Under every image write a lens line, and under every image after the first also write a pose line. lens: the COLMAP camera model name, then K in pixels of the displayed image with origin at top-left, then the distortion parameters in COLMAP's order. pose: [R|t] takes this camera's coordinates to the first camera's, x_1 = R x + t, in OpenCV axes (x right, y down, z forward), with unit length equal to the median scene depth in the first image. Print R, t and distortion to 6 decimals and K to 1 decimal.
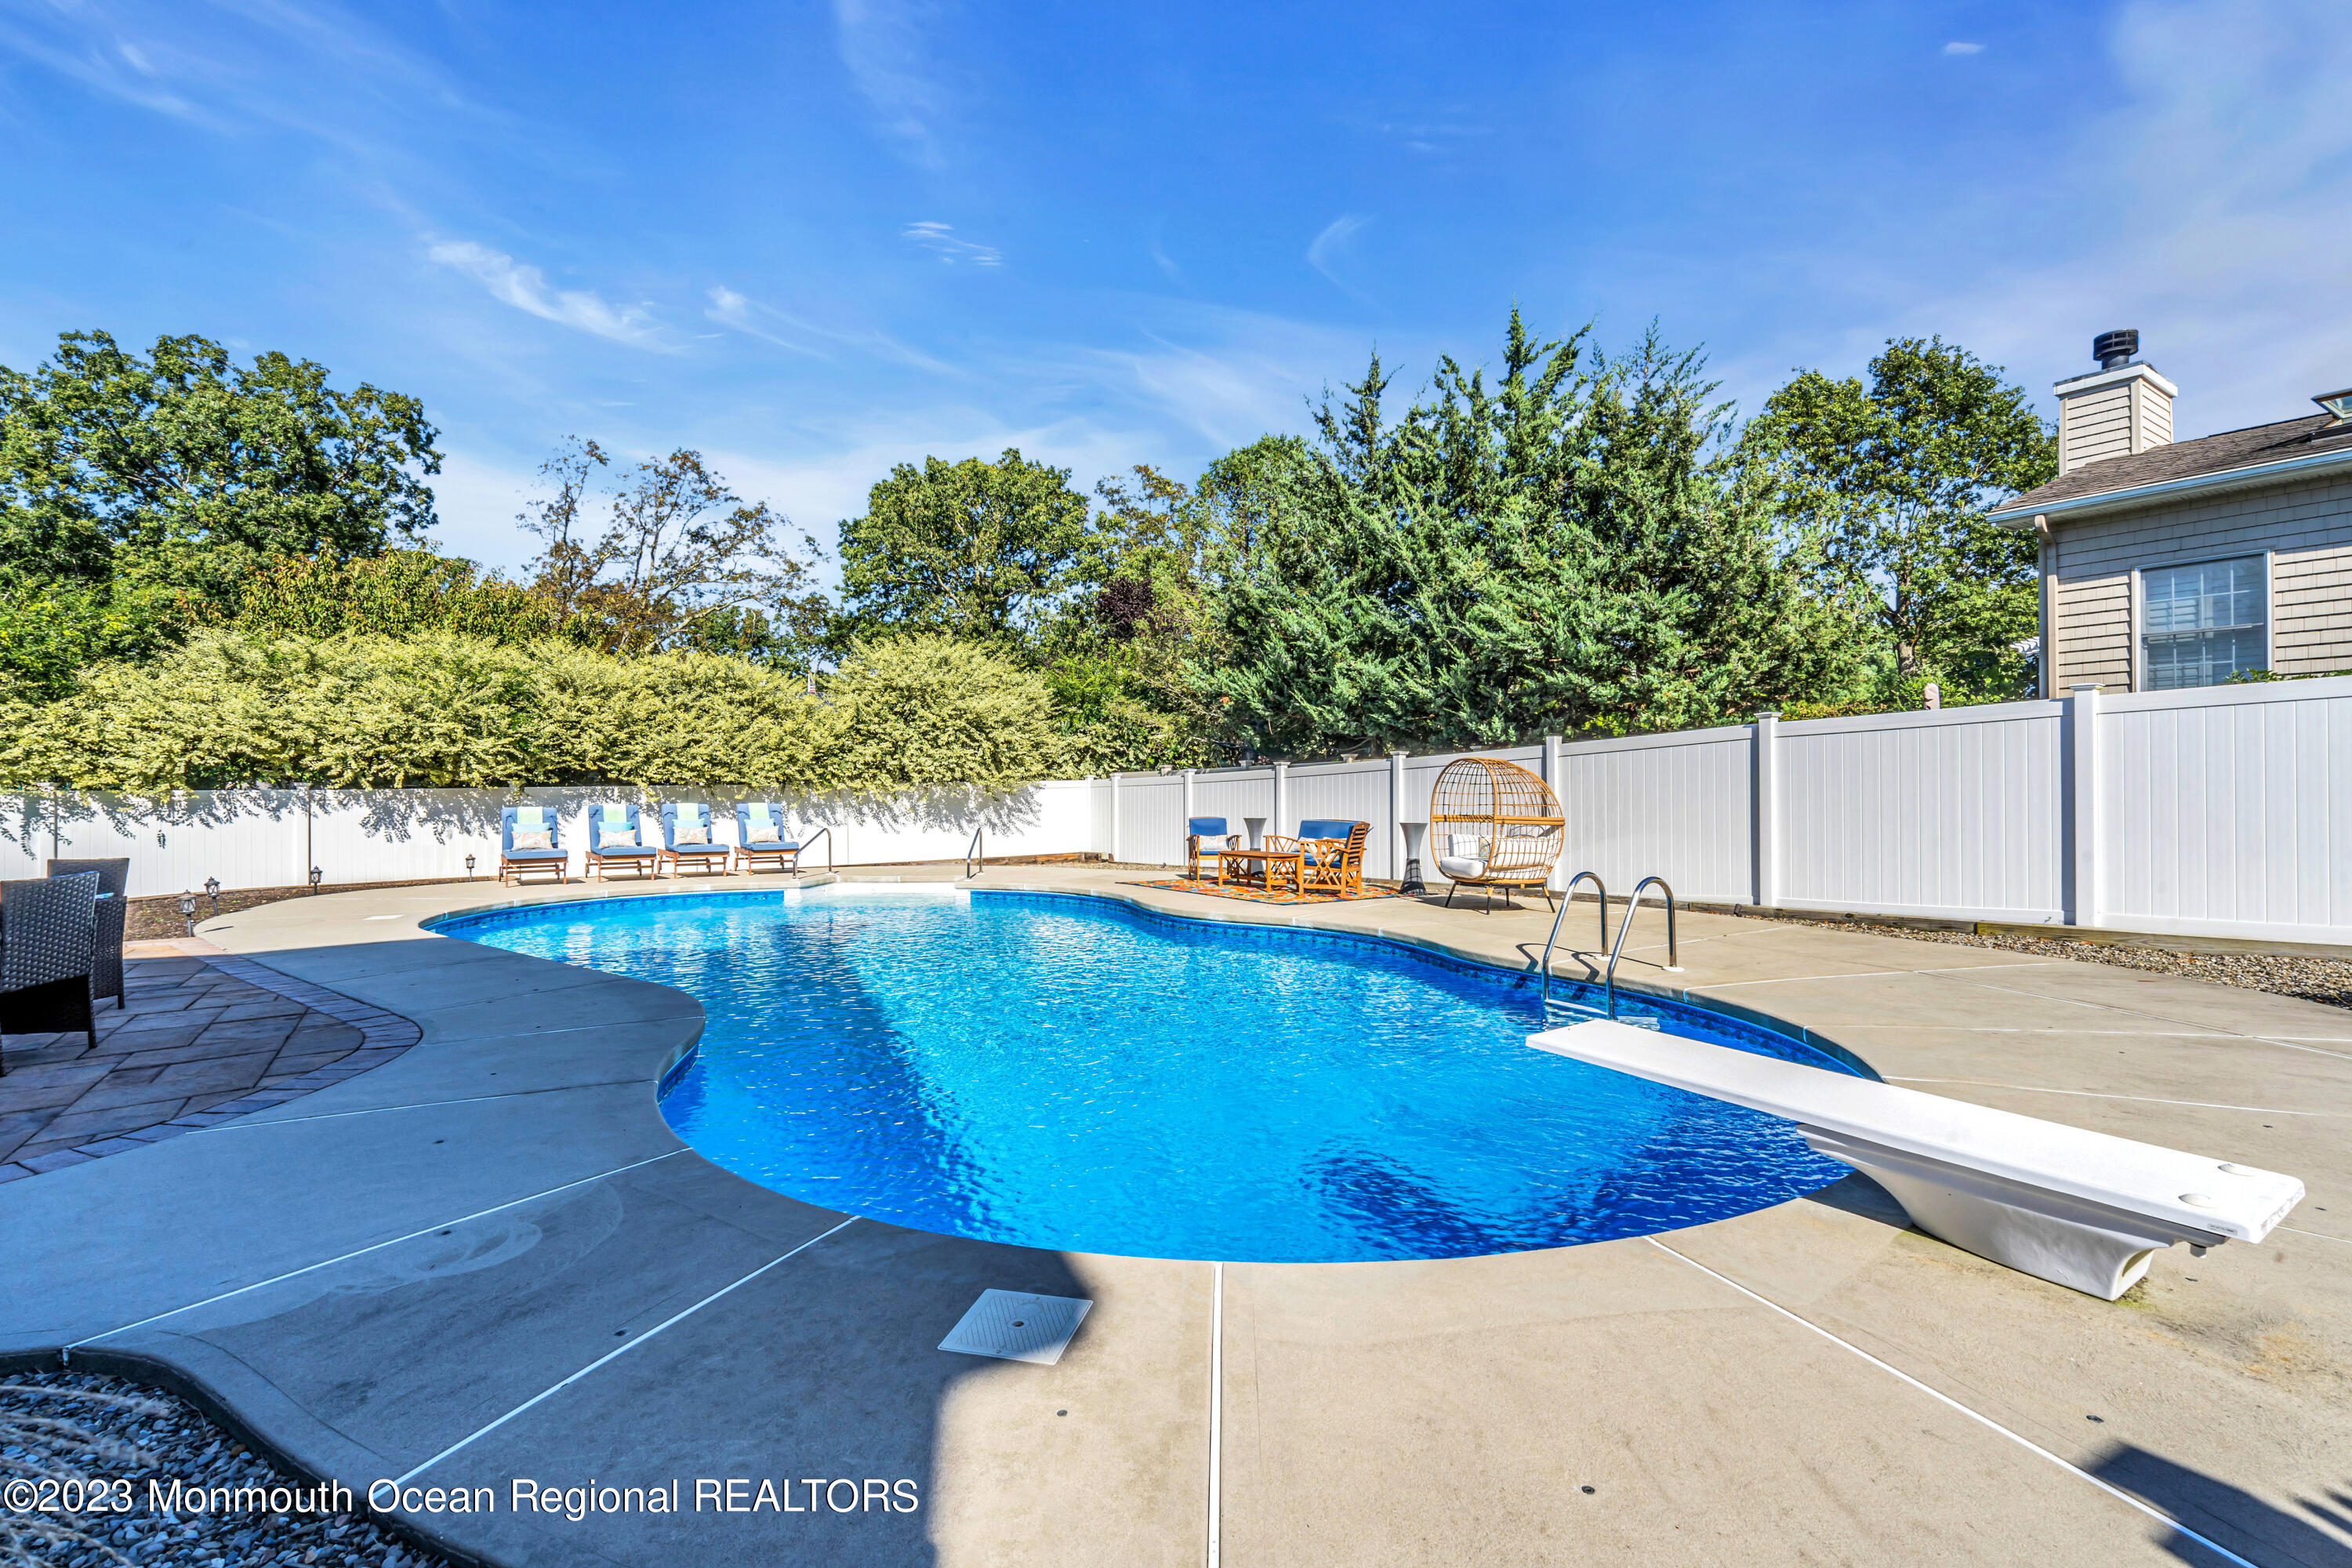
lens RADIAL K [[1061.4, 0, 1159.5], [0, 1061.4, 765.5], [0, 0, 1]] dist [-0.007612, 0.002630]
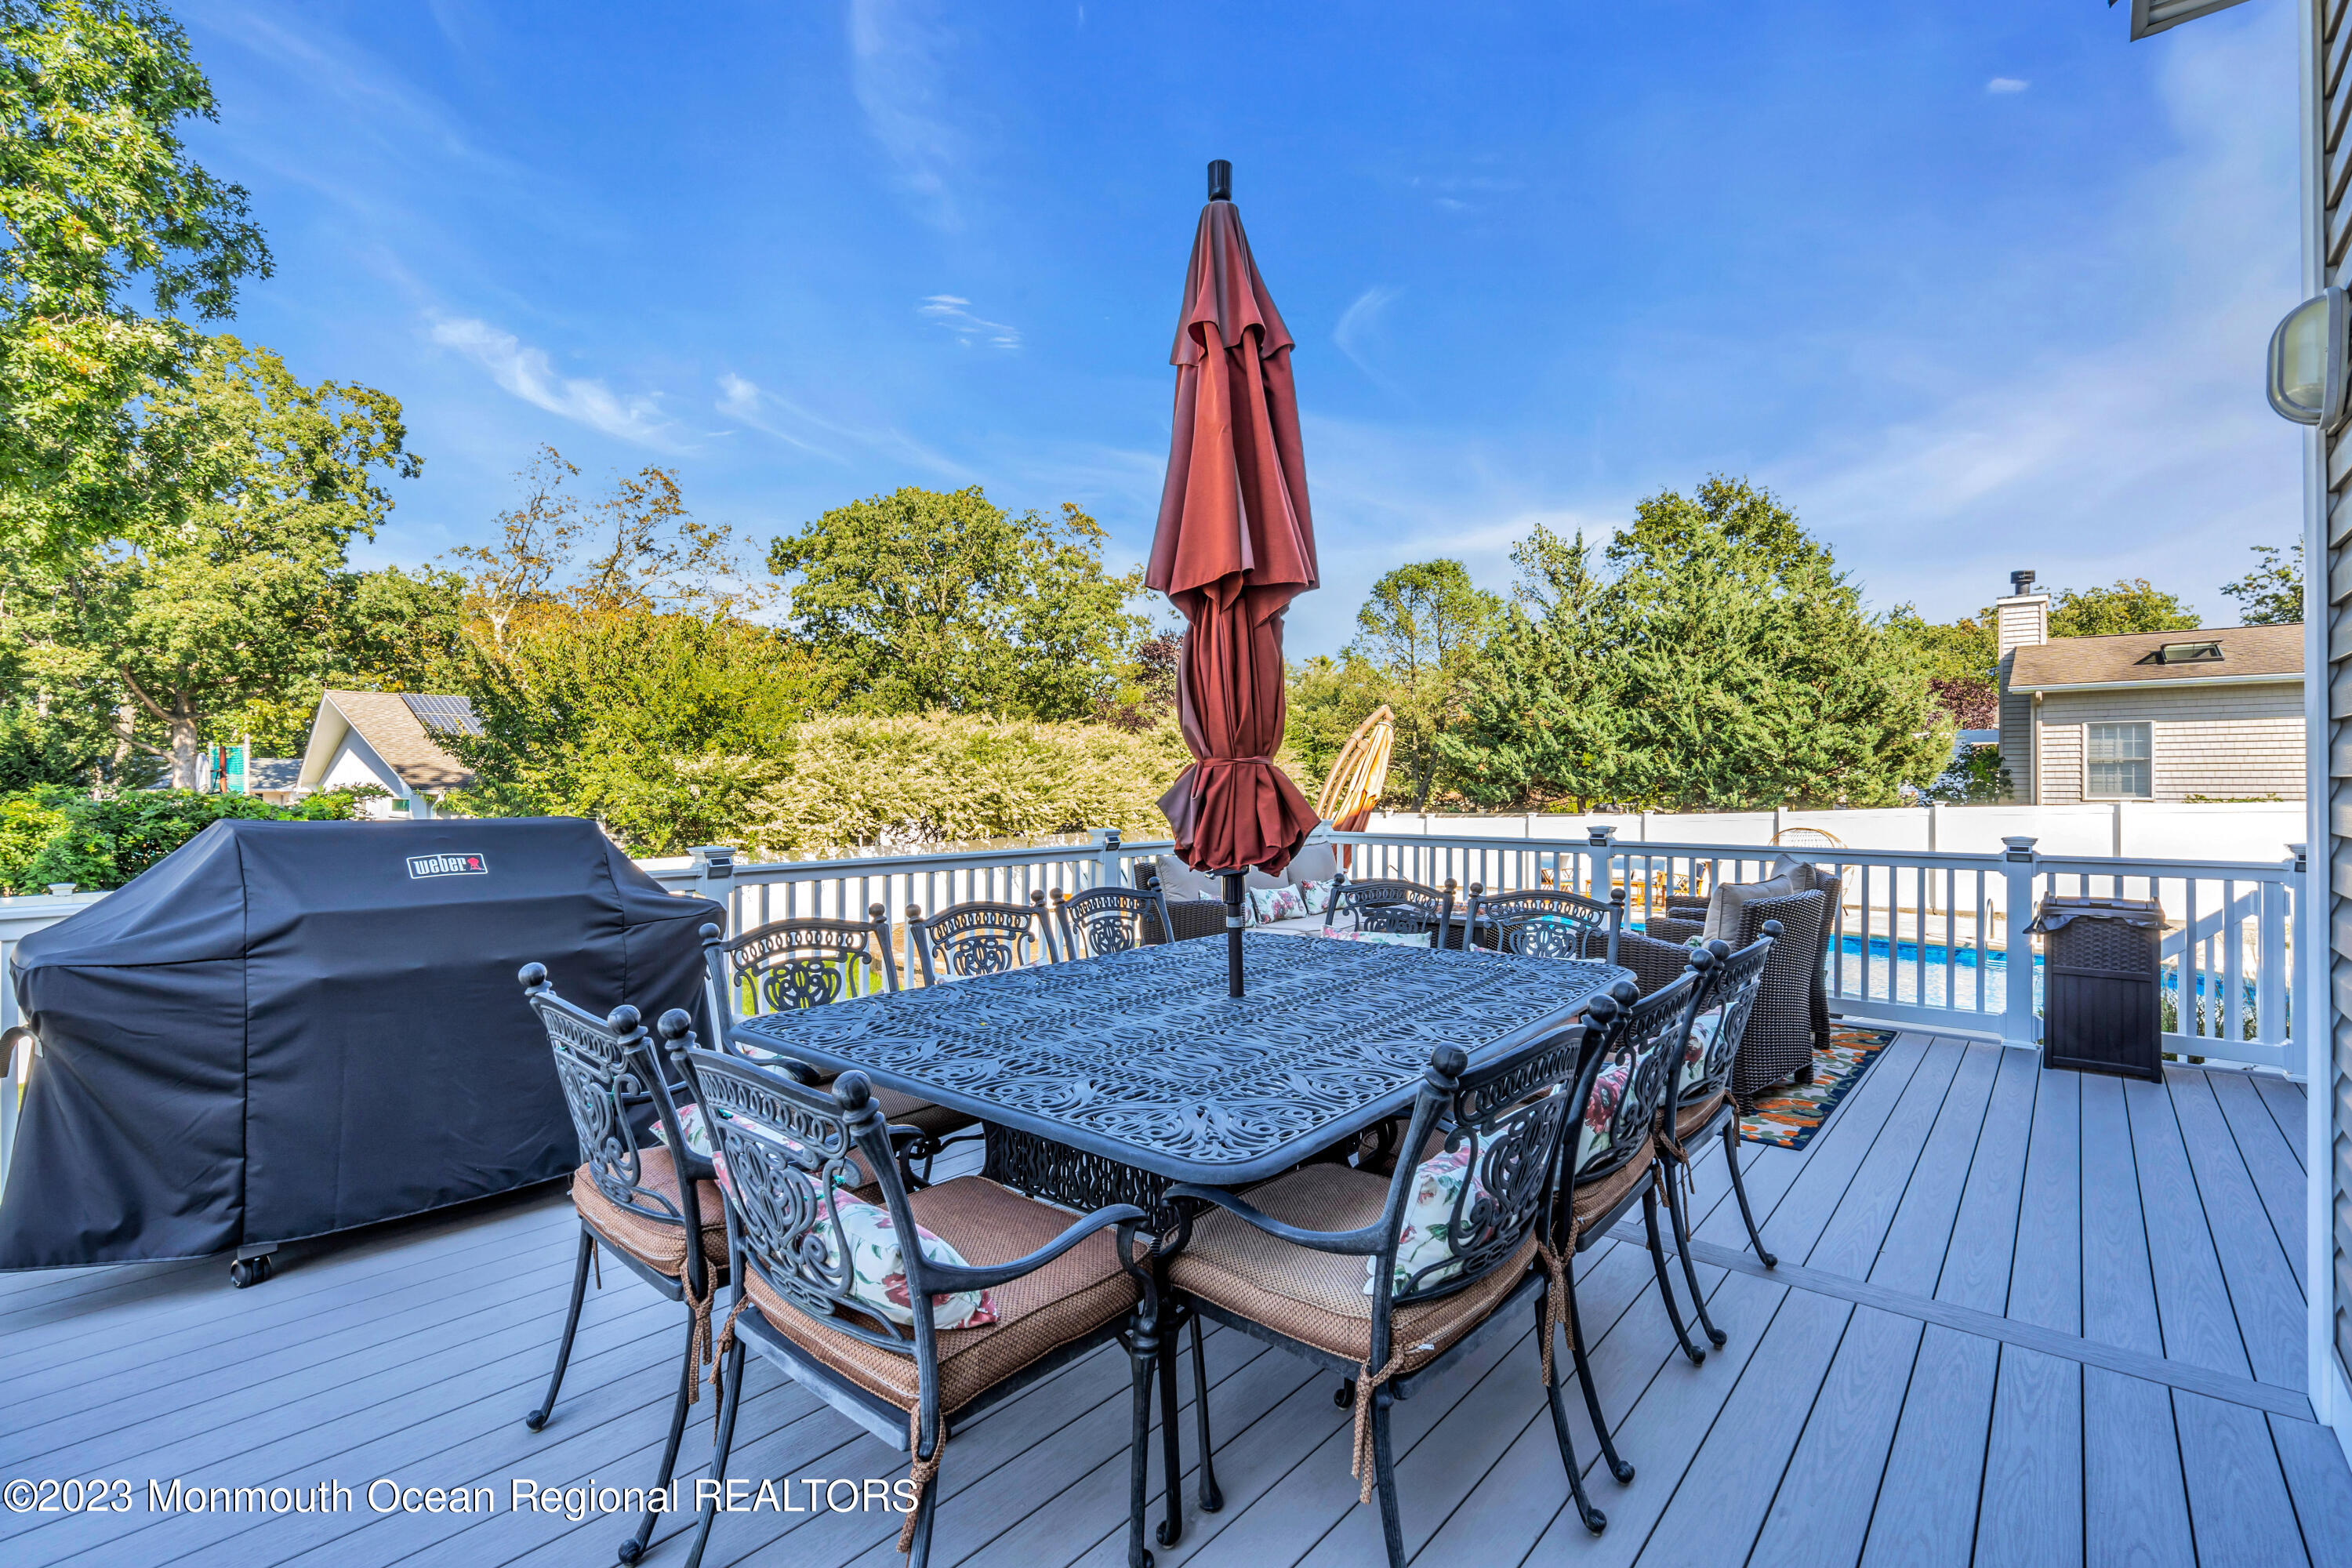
lens RADIAL K [[1061.4, 0, 1169.9], [0, 1061.4, 784.7], [0, 0, 1]] dist [-0.007612, 0.002630]
pose [[0.964168, 0.004368, 0.265257, -0.921274], [-0.008855, 0.999837, 0.015722, -0.074252], [-0.265145, -0.017508, 0.964050, -0.308951]]
